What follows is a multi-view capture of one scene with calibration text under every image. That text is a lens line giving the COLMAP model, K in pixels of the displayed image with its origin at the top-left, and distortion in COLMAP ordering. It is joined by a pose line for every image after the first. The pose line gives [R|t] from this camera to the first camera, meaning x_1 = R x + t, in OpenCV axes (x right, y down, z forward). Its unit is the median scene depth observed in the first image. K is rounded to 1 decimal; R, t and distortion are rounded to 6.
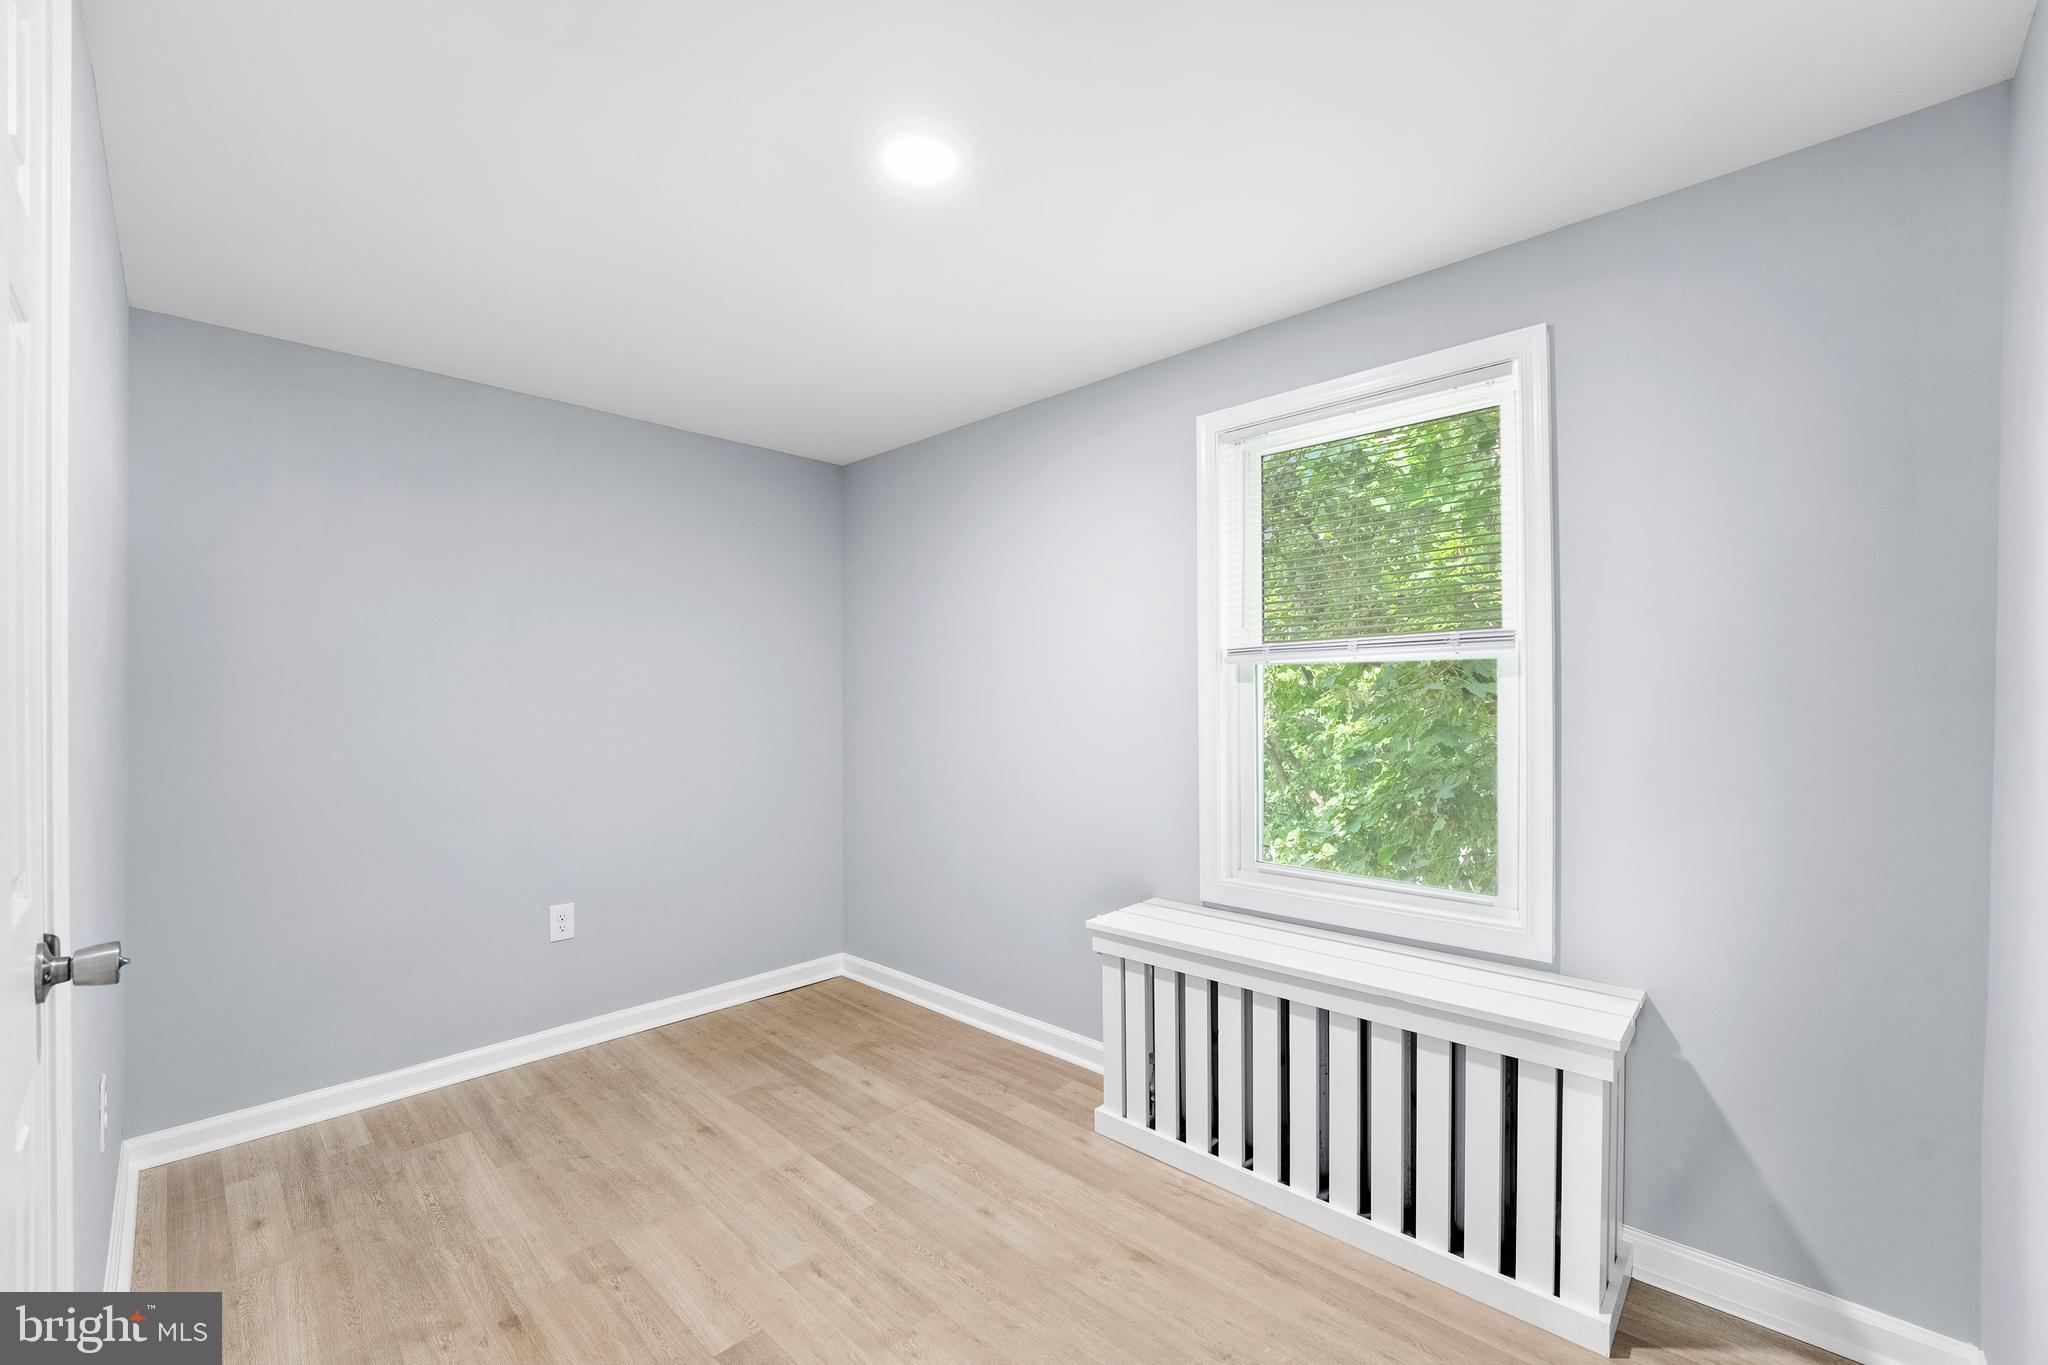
lens RADIAL K [[820.5, 0, 1029.0], [0, 820.5, 669.8], [0, 0, 1]] dist [-0.008944, 0.000521]
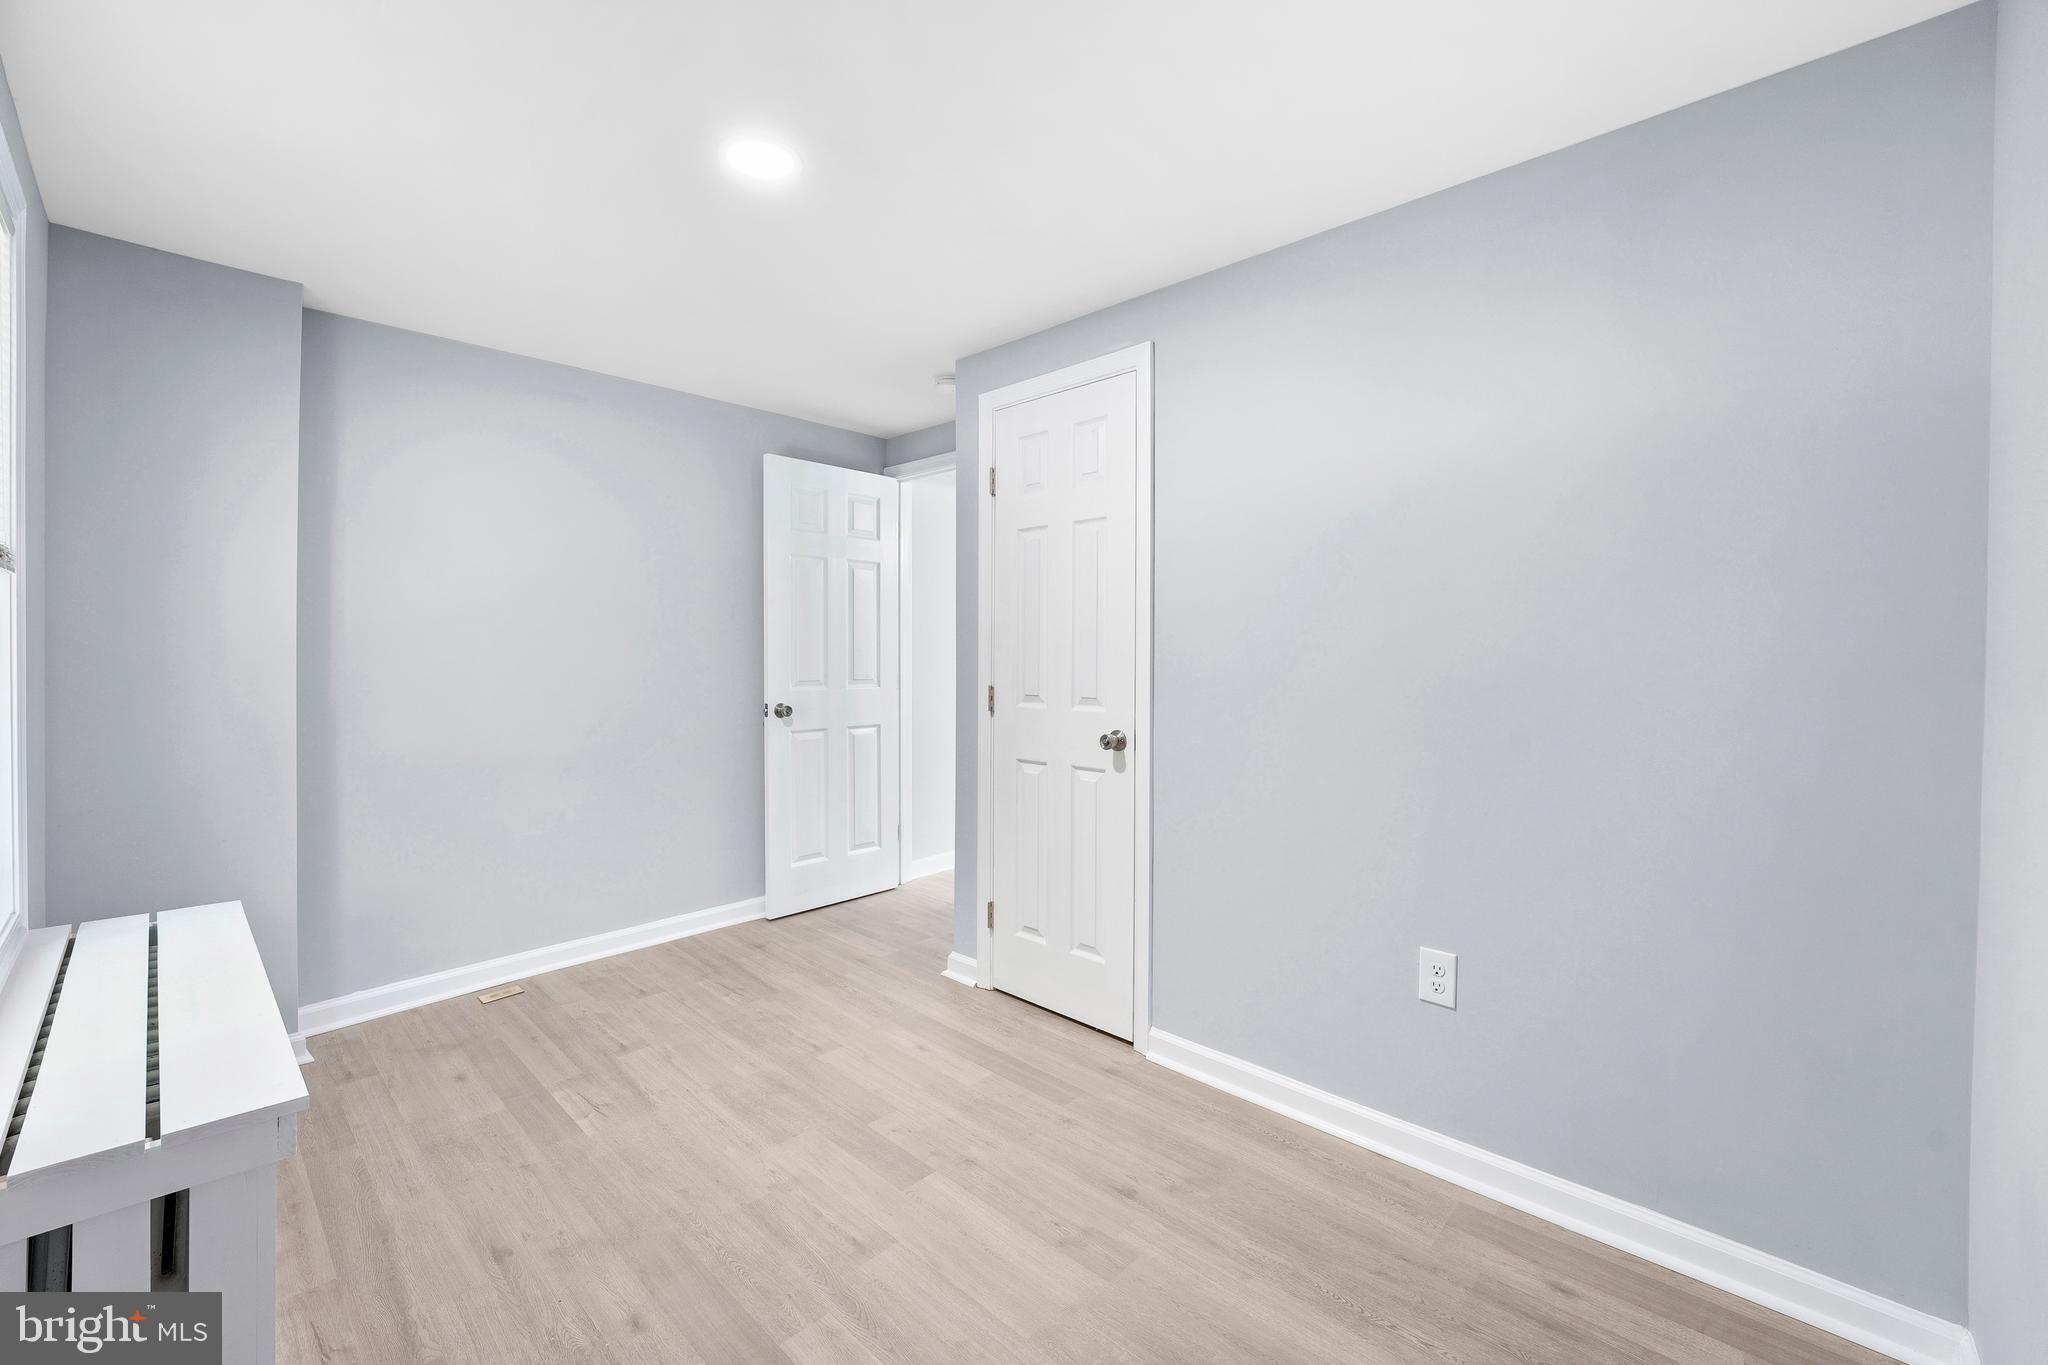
lens RADIAL K [[820.5, 0, 1029.0], [0, 820.5, 669.8], [0, 0, 1]] dist [-0.008944, 0.000521]
pose [[-0.999994, 0.003033, -0.001586, -0.463038], [0.003060, 0.999849, -0.017078, 0.091349], [0.001534, -0.017083, -0.999853, 1.974406]]
